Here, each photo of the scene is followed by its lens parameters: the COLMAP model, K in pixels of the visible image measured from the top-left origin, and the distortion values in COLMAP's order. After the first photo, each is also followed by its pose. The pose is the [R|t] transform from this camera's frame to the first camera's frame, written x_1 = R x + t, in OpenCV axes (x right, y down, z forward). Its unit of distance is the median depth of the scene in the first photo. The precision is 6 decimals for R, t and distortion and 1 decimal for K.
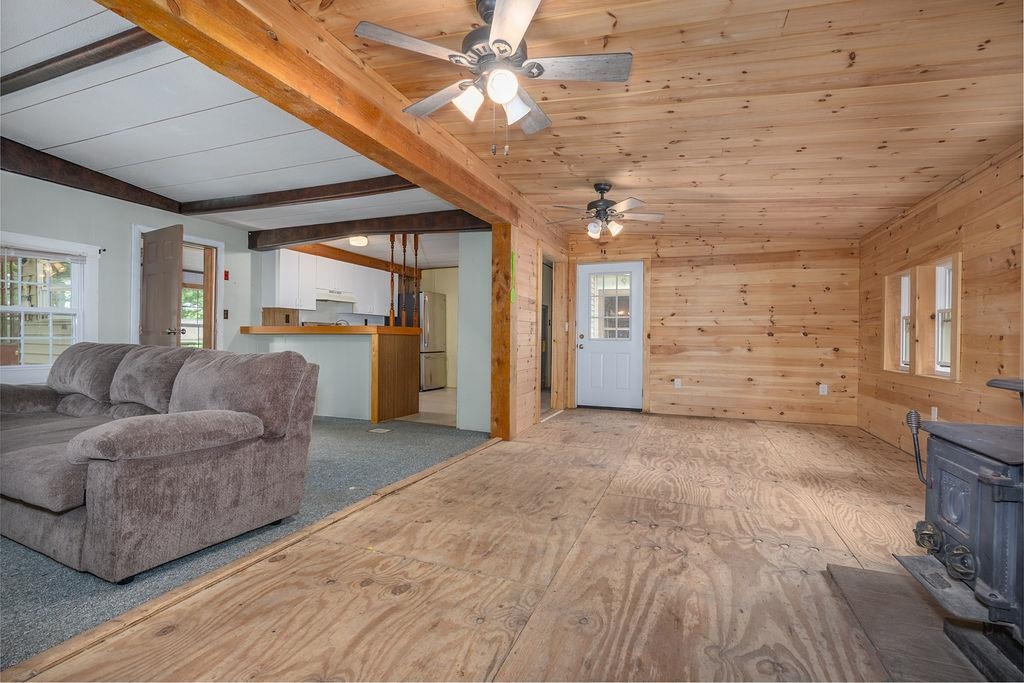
lens RADIAL K [[463.8, 0, 507.8], [0, 463.8, 345.4], [0, 0, 1]] dist [-0.008165, 0.002125]
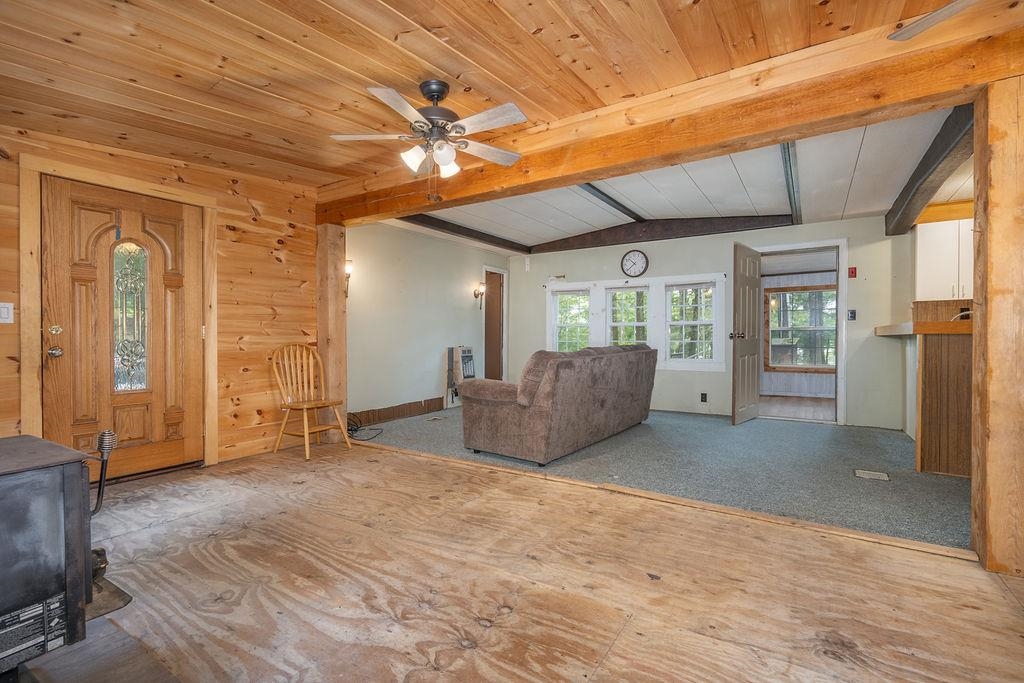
lens RADIAL K [[463.8, 0, 510.4], [0, 463.8, 343.9], [0, 0, 1]] dist [-0.008165, 0.002125]
pose [[-0.188876, 0.005897, -0.981983, 1.058606], [-0.013287, 0.999875, 0.008560, -0.020885], [0.981911, 0.014664, -0.188774, 1.269023]]
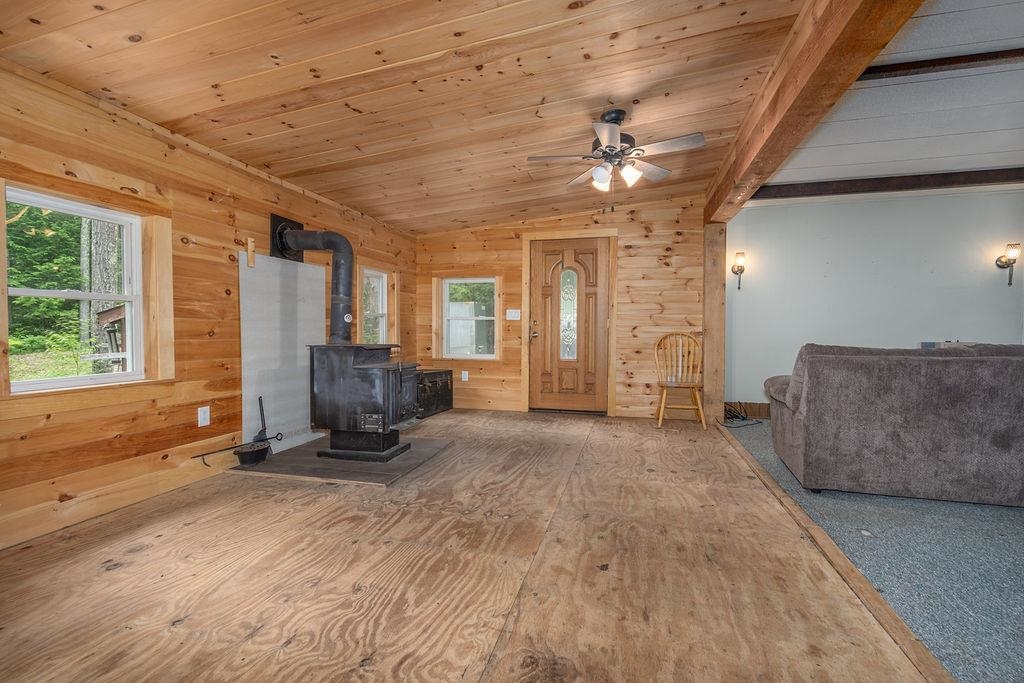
lens RADIAL K [[463.8, 0, 513.2], [0, 463.8, 338.7], [0, 0, 1]] dist [-0.008165, 0.002125]
pose [[-0.991731, -0.008926, -0.128023, 0.433256], [-0.013286, 0.999359, 0.033237, -0.029504], [0.127645, 0.034663, -0.991214, 2.196794]]
